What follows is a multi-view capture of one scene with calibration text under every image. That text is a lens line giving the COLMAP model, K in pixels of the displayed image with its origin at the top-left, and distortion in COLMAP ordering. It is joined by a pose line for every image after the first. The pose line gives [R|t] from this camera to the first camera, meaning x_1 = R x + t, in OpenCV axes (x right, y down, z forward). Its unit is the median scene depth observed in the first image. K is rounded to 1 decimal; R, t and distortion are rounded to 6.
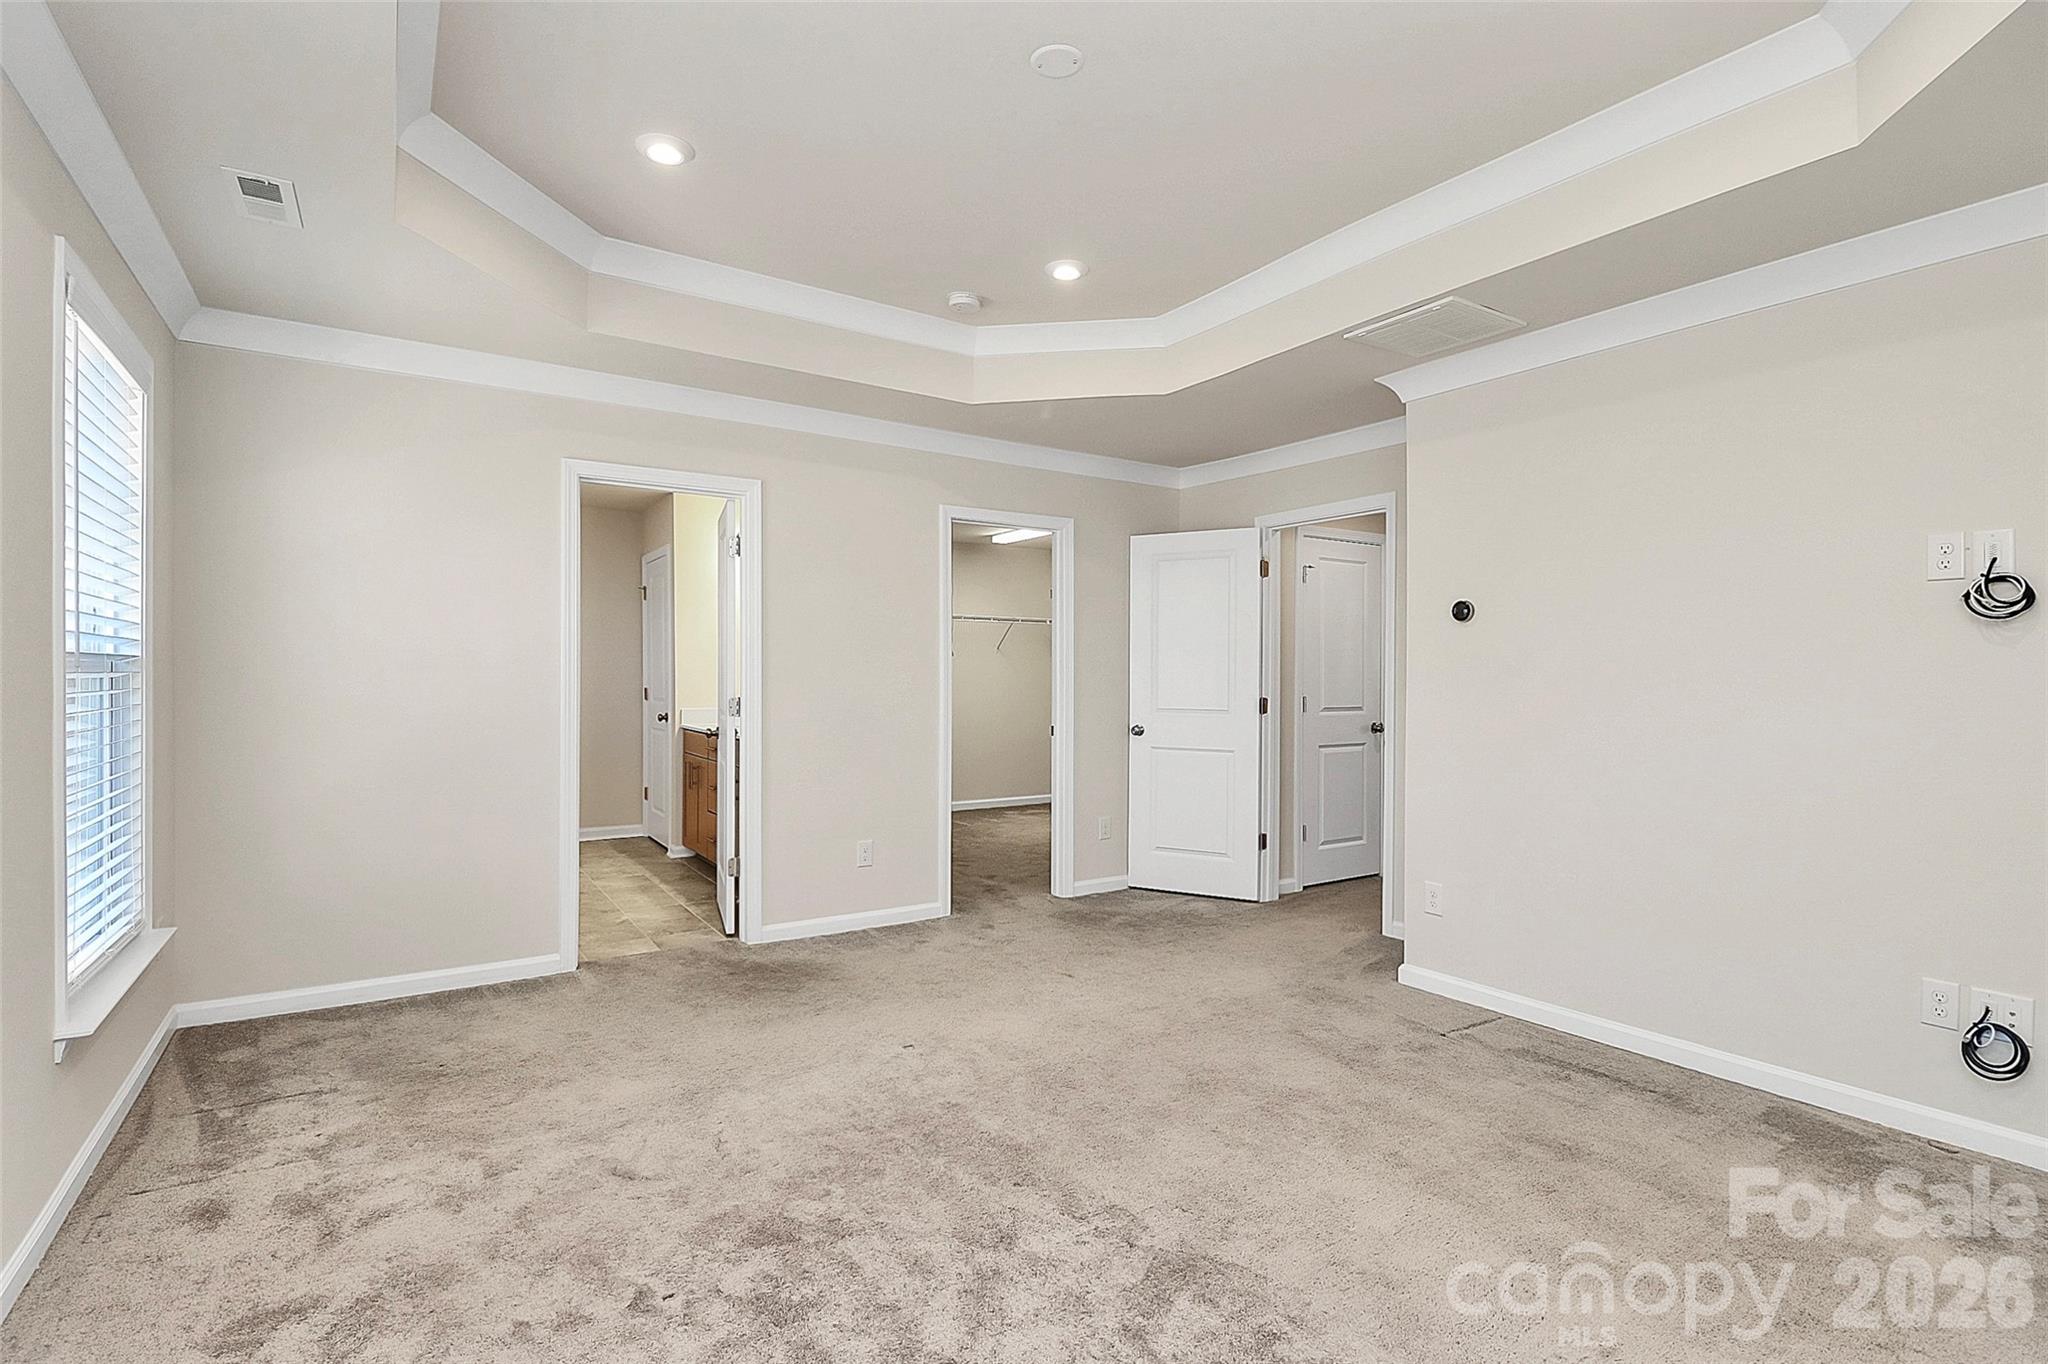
lens RADIAL K [[963.2, 0, 1024.0], [0, 963.2, 682.0], [0, 0, 1]] dist [0.000231, -0.029339]
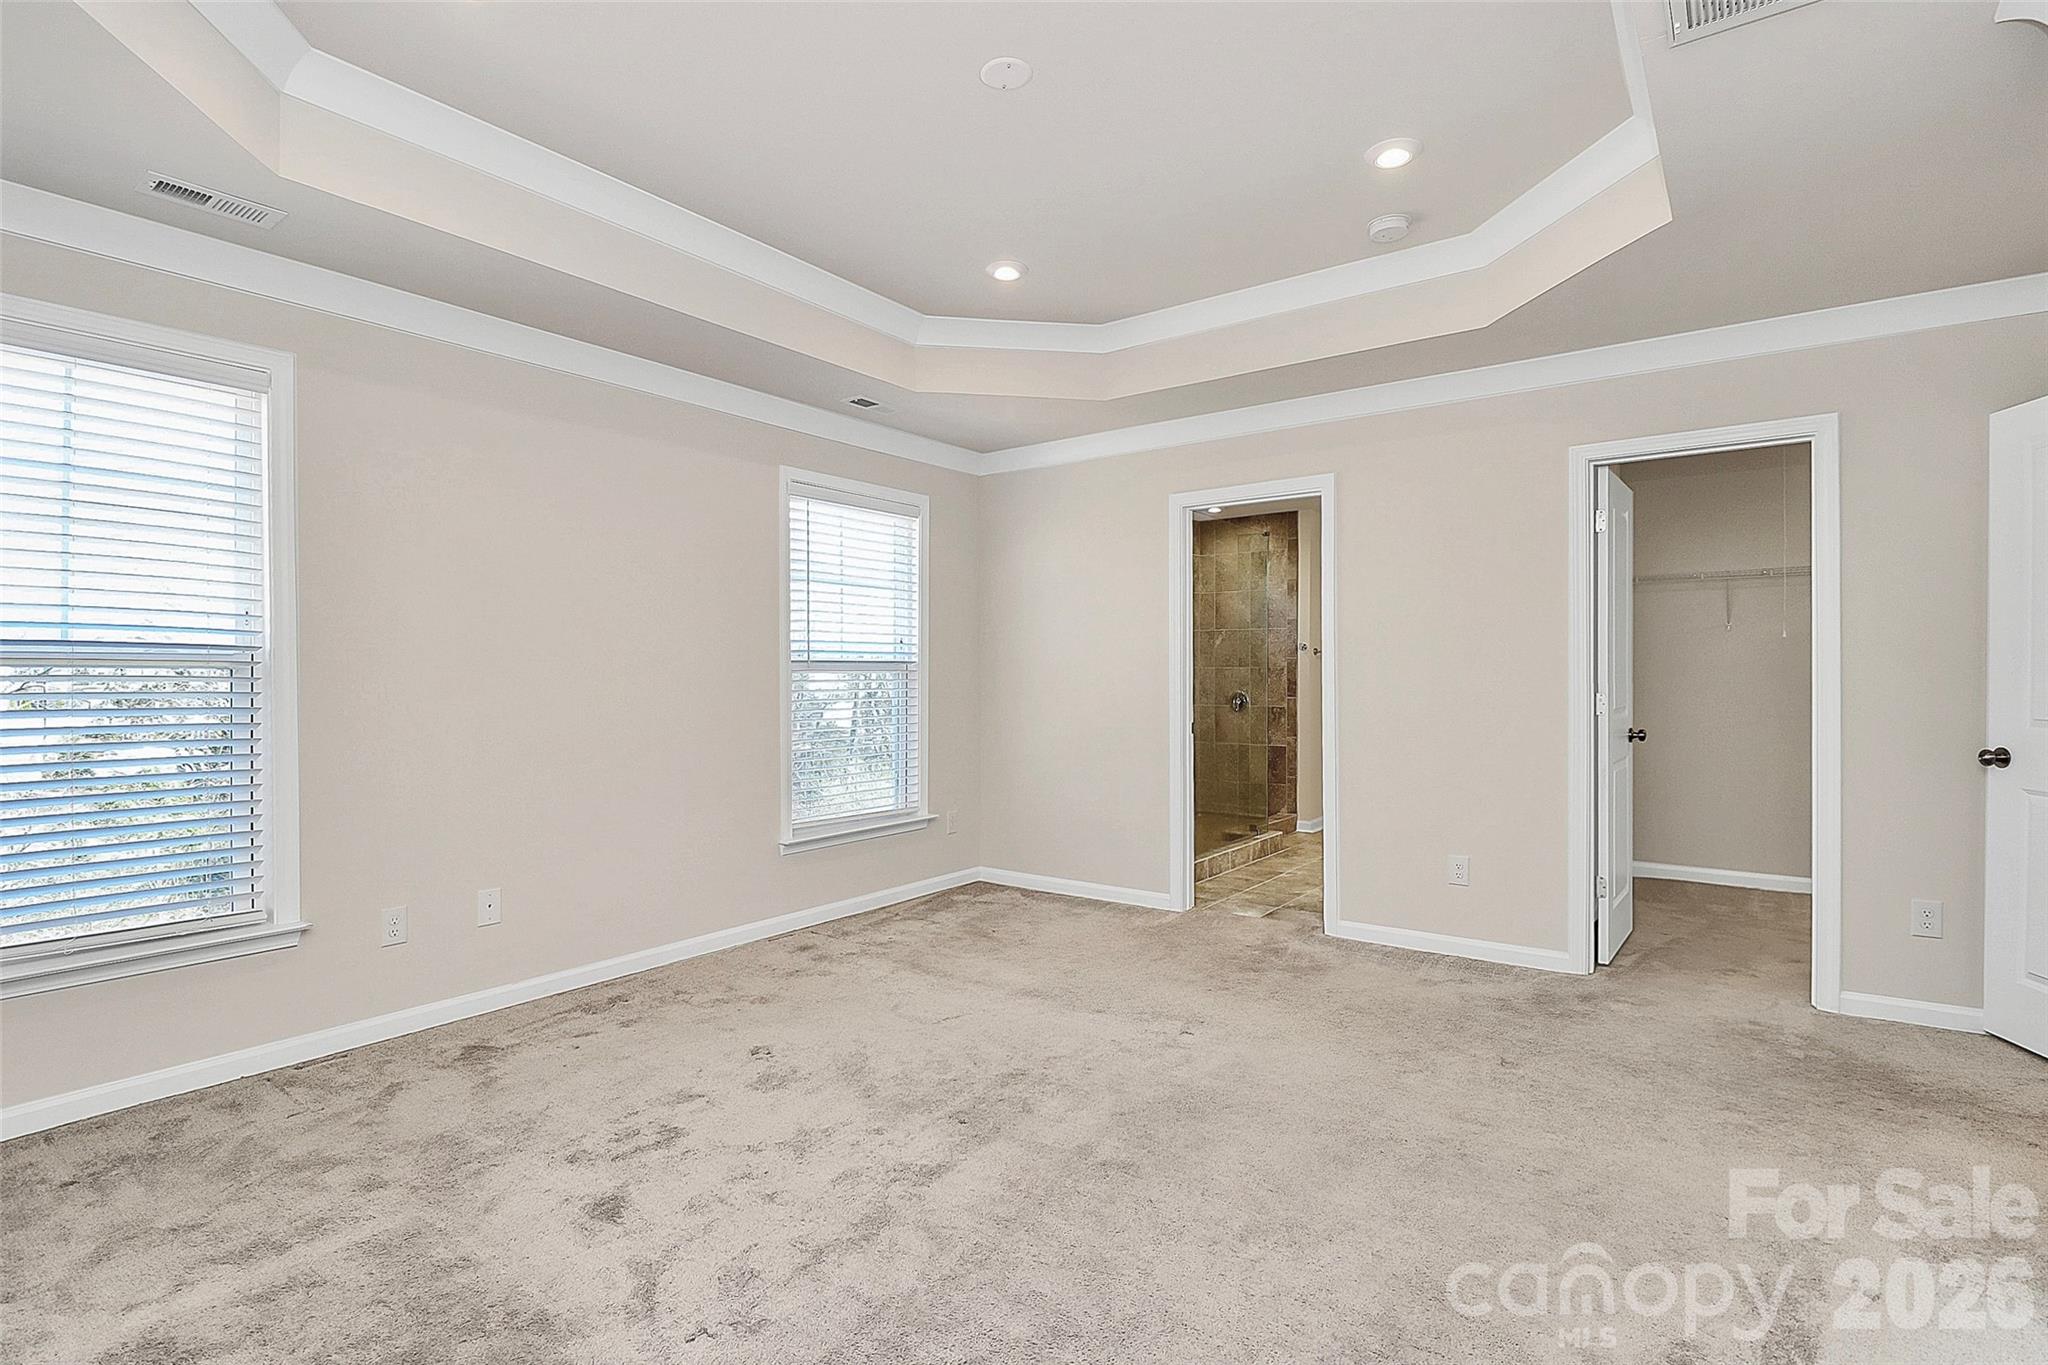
lens RADIAL K [[963.2, 0, 1024.0], [0, 963.2, 682.5], [0, 0, 1]] dist [0.000231, -0.029339]
pose [[0.335673, -0.004871, -0.941966, 0.747272], [-0.000595, 0.999985, -0.005383, 0.018640], [0.941979, 0.002367, 0.335665, 0.484097]]
